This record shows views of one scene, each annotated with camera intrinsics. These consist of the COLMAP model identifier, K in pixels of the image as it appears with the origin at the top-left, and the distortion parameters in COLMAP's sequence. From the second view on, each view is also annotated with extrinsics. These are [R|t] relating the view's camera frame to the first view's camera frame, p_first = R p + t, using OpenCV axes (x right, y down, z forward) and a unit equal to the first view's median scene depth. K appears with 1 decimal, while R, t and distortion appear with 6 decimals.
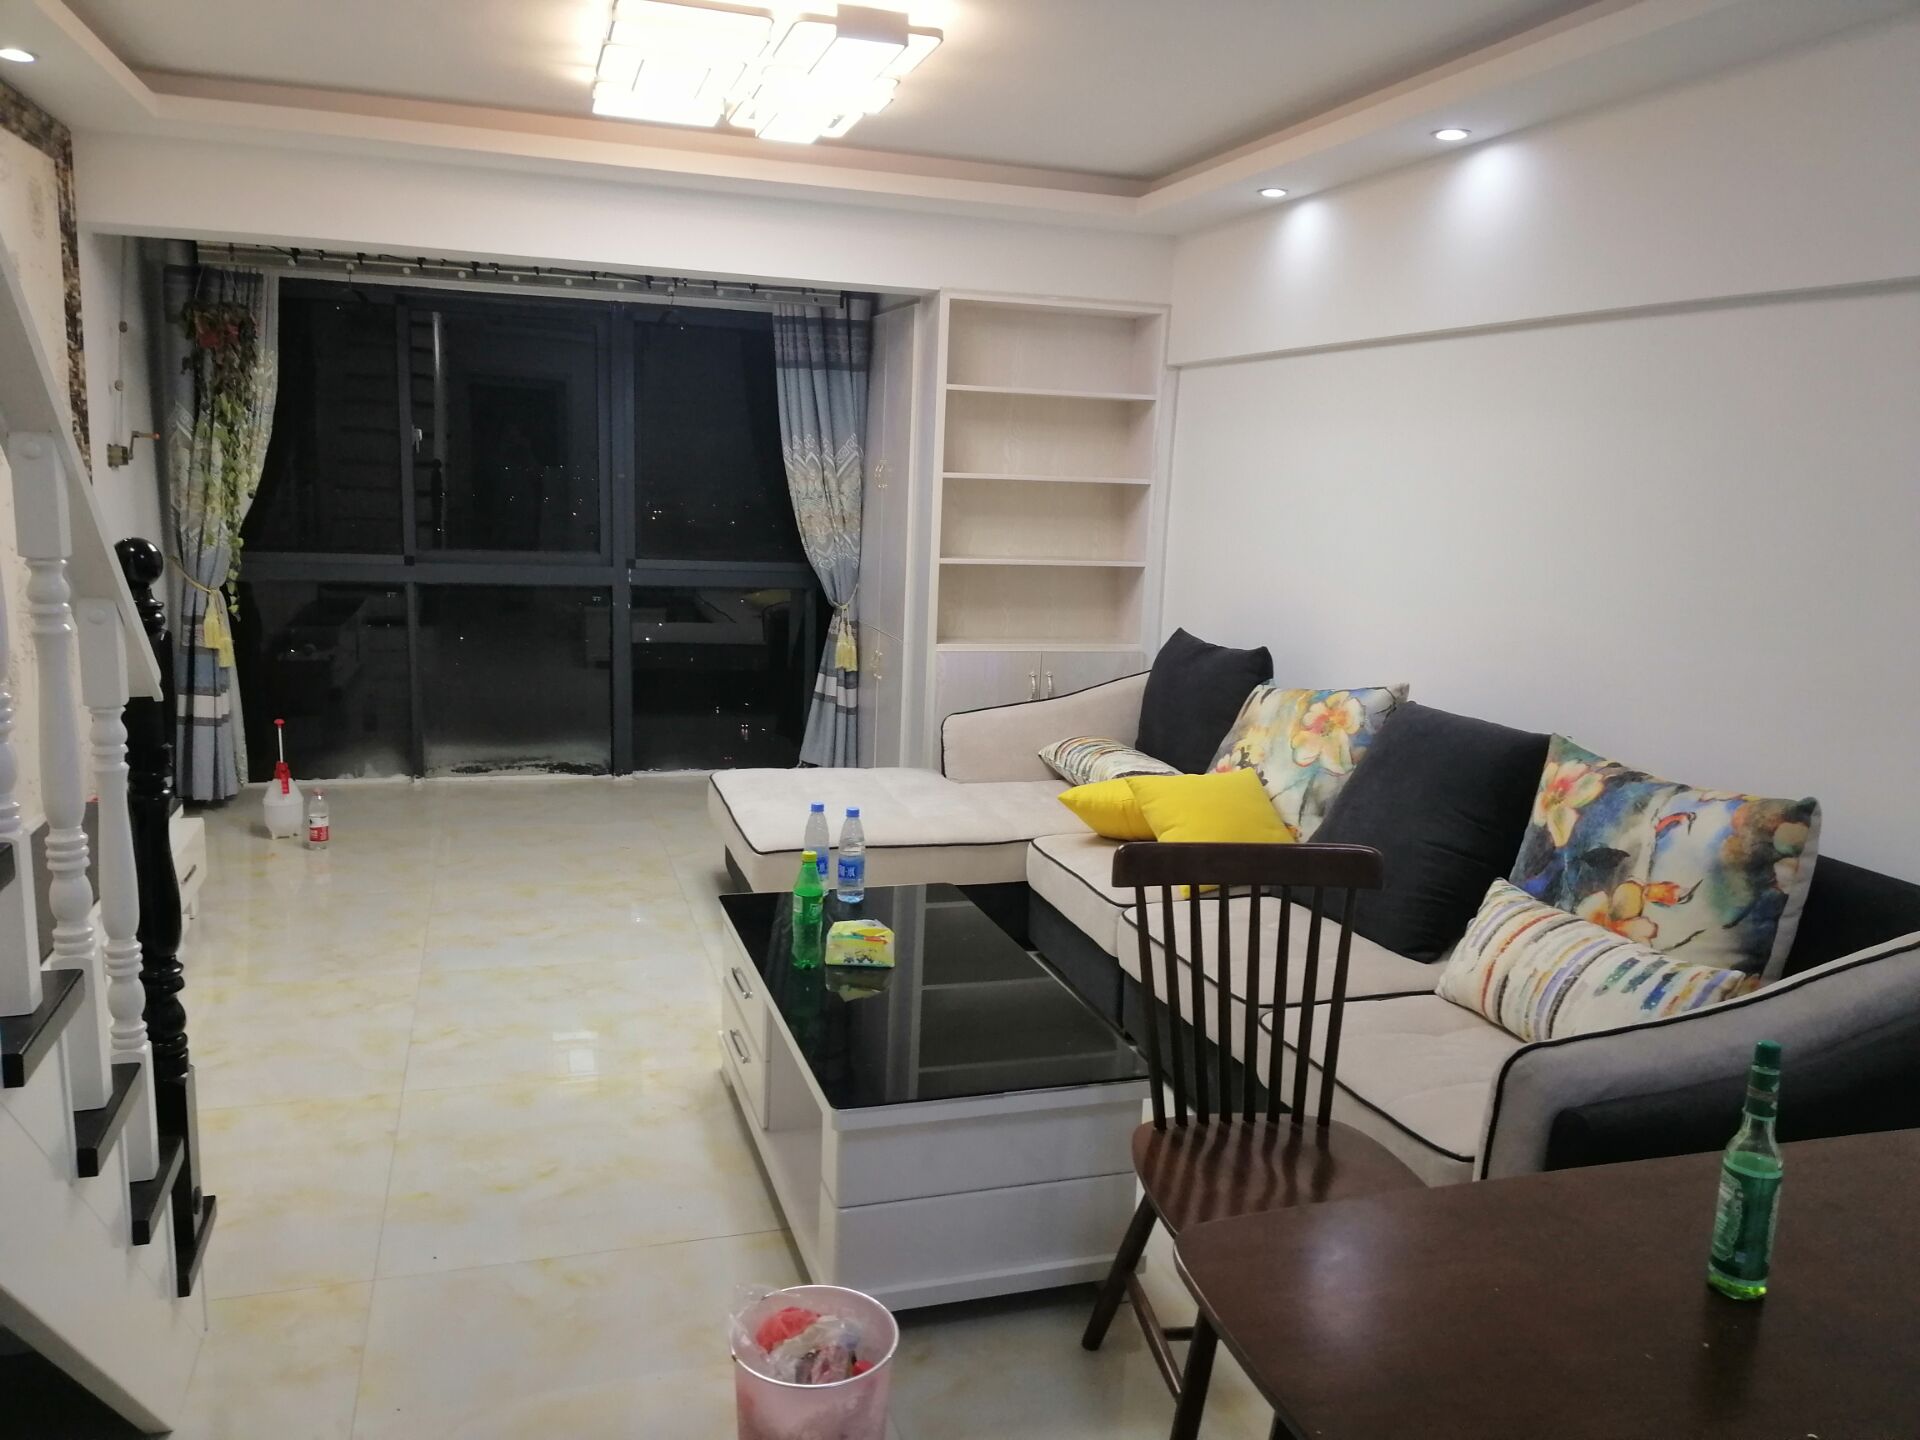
lens RADIAL K [[1415.9, 0, 955.4], [0, 1415.9, 721.3], [0, 0, 1]] dist [0.085926, -0.157453]
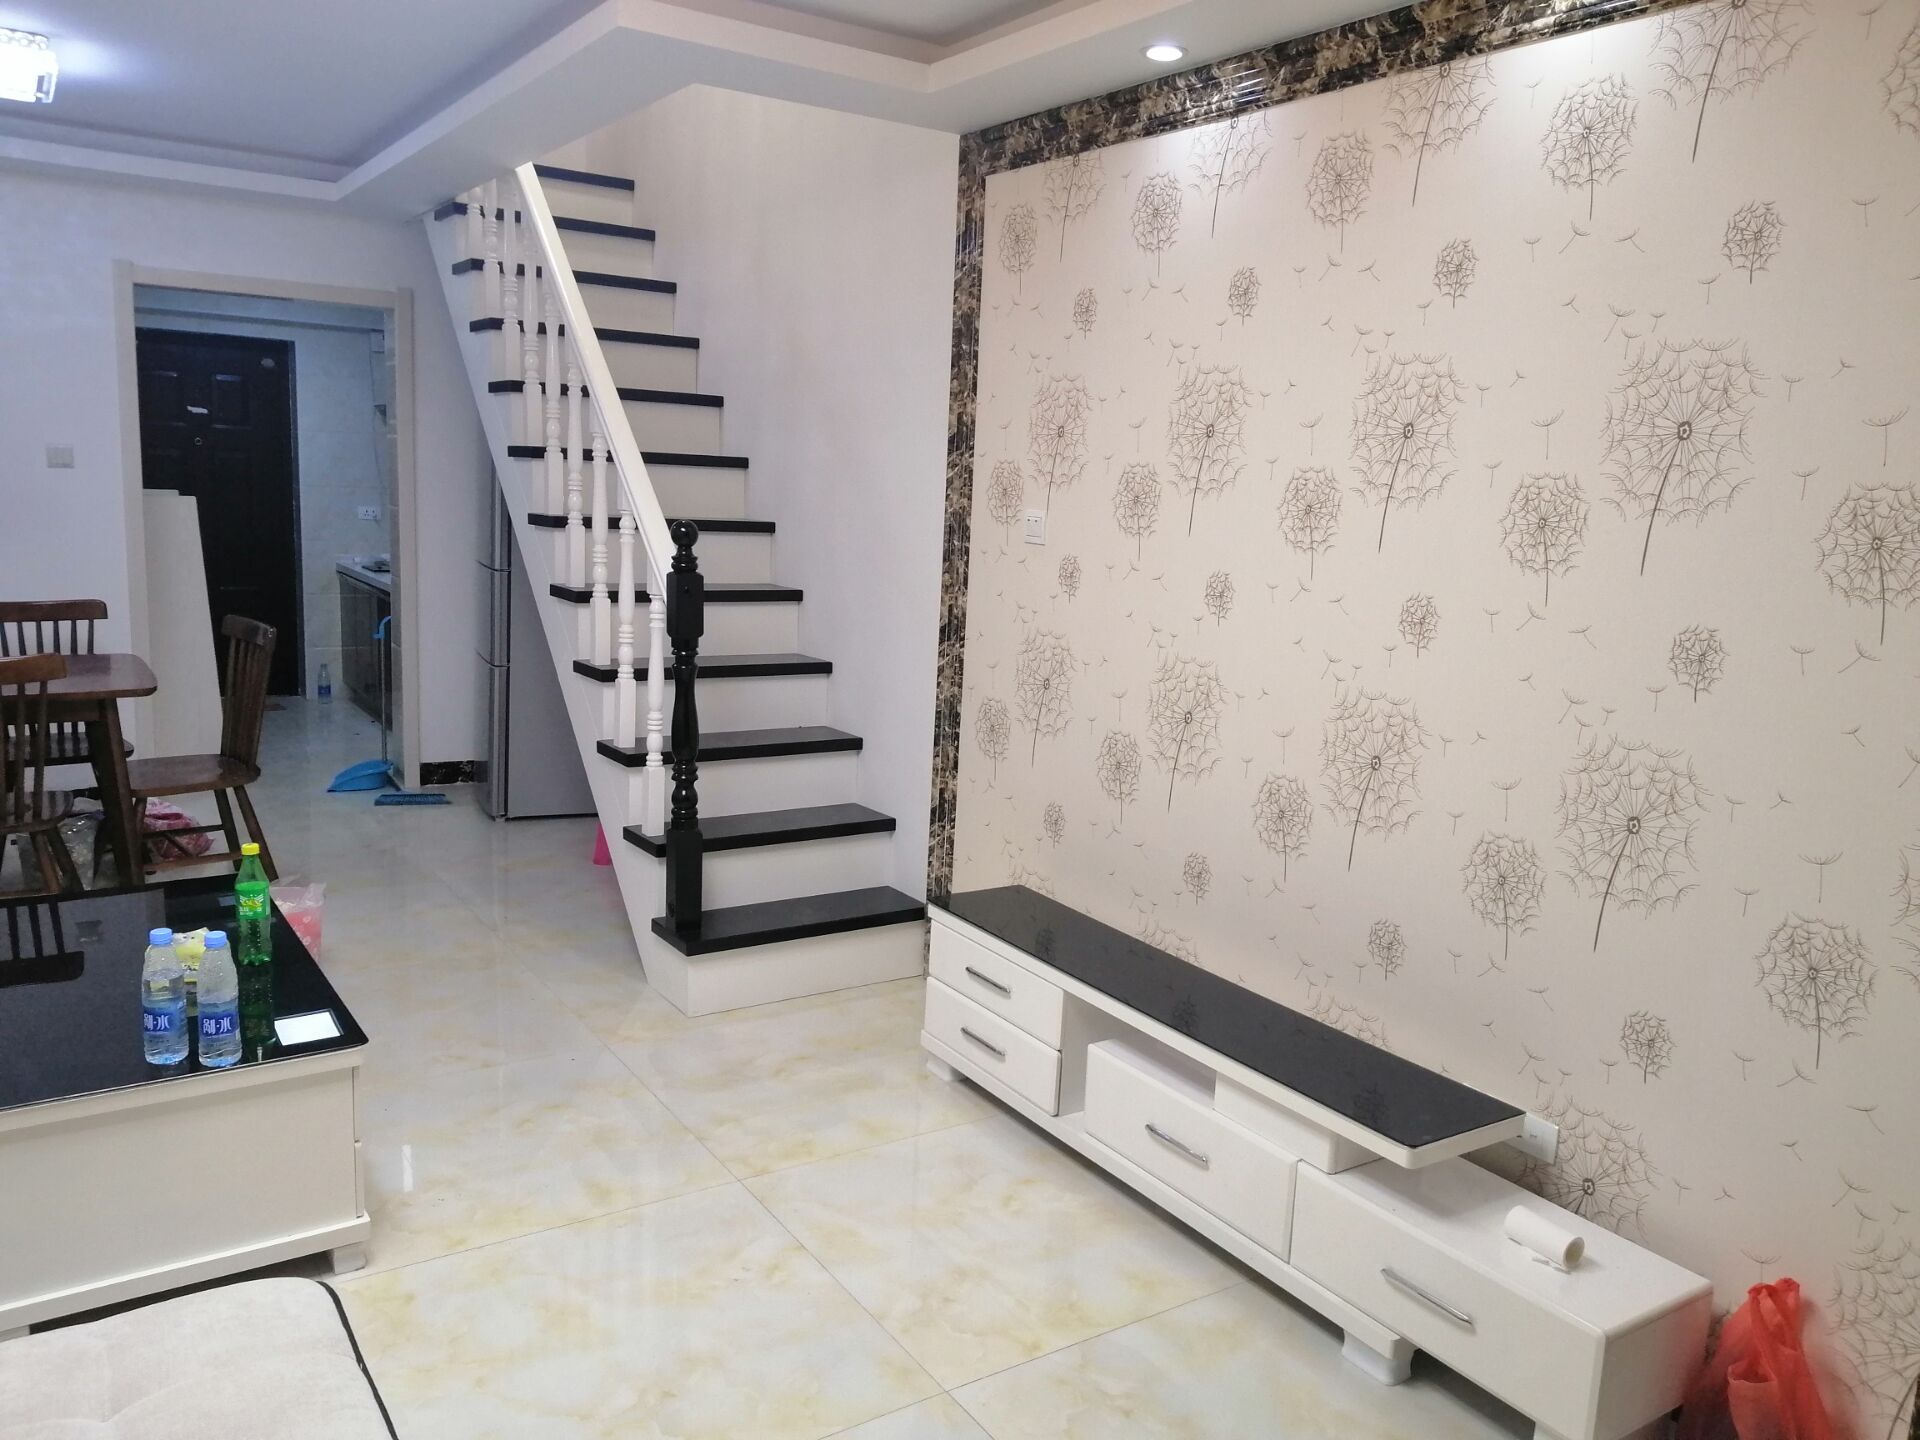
lens RADIAL K [[1415.9, 0, 955.4], [0, 1415.9, 721.3], [0, 0, 1]] dist [0.085926, -0.157453]
pose [[-0.956101, -0.038534, -0.290492, -0.265034], [-0.136524, 0.935732, 0.325219, -0.349558], [0.259290, 0.350601, -0.899915, 1.882473]]
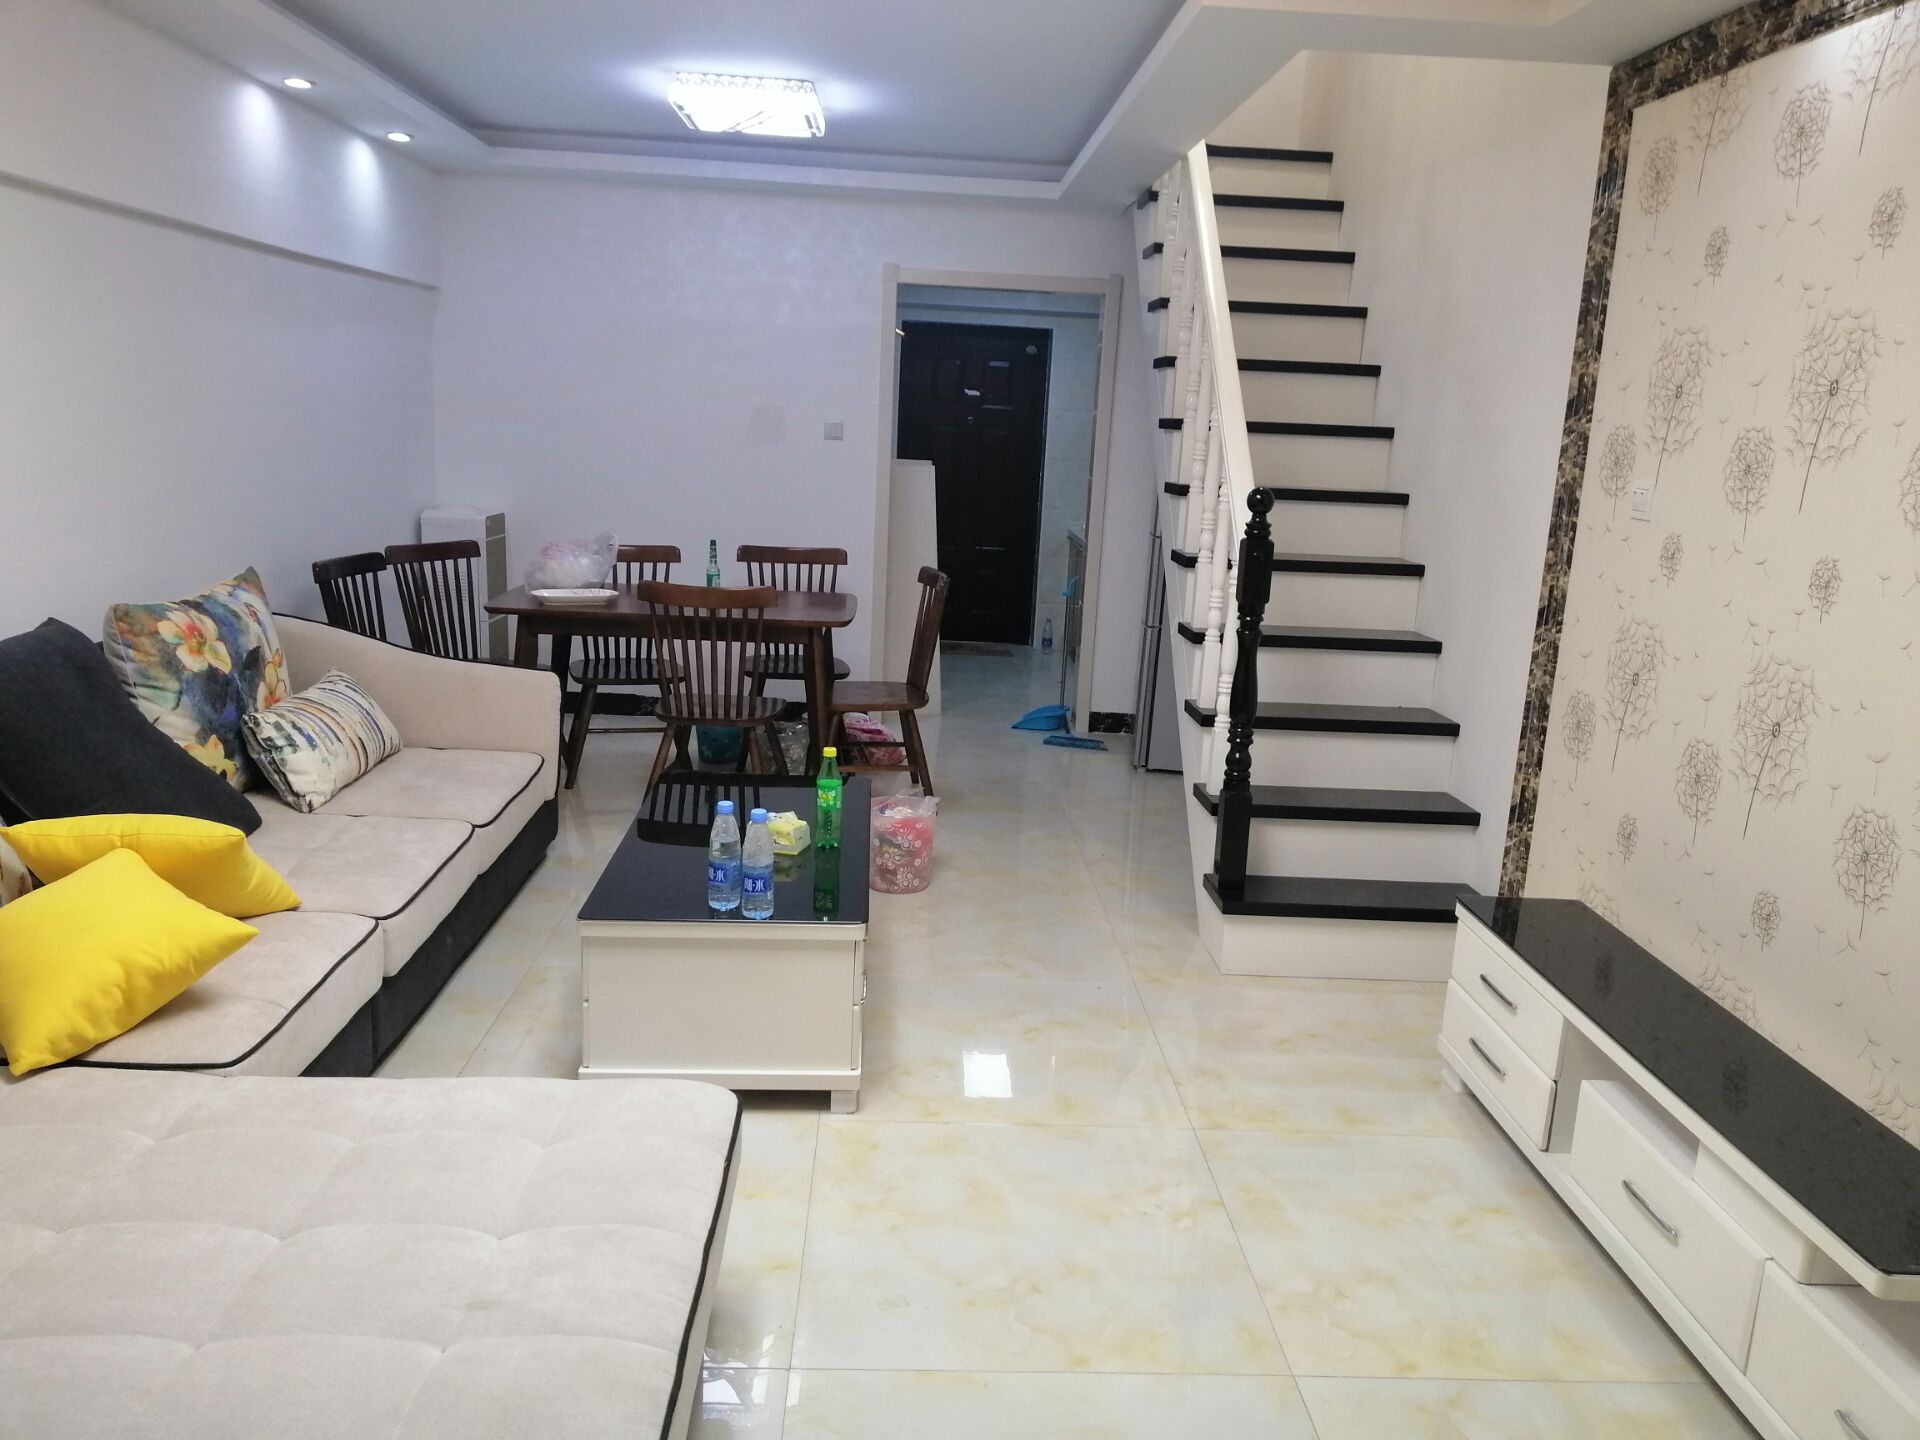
lens RADIAL K [[1420.2, 0, 961.7], [0, 1420.2, 711.1], [0, 0, 1]] dist [0.052890, -0.062370]
pose [[-0.962314, -0.138574, 0.233986, -0.454920], [-0.040475, 0.923830, 0.380657, -0.363781], [-0.268913, 0.356841, -0.894623, 1.910906]]
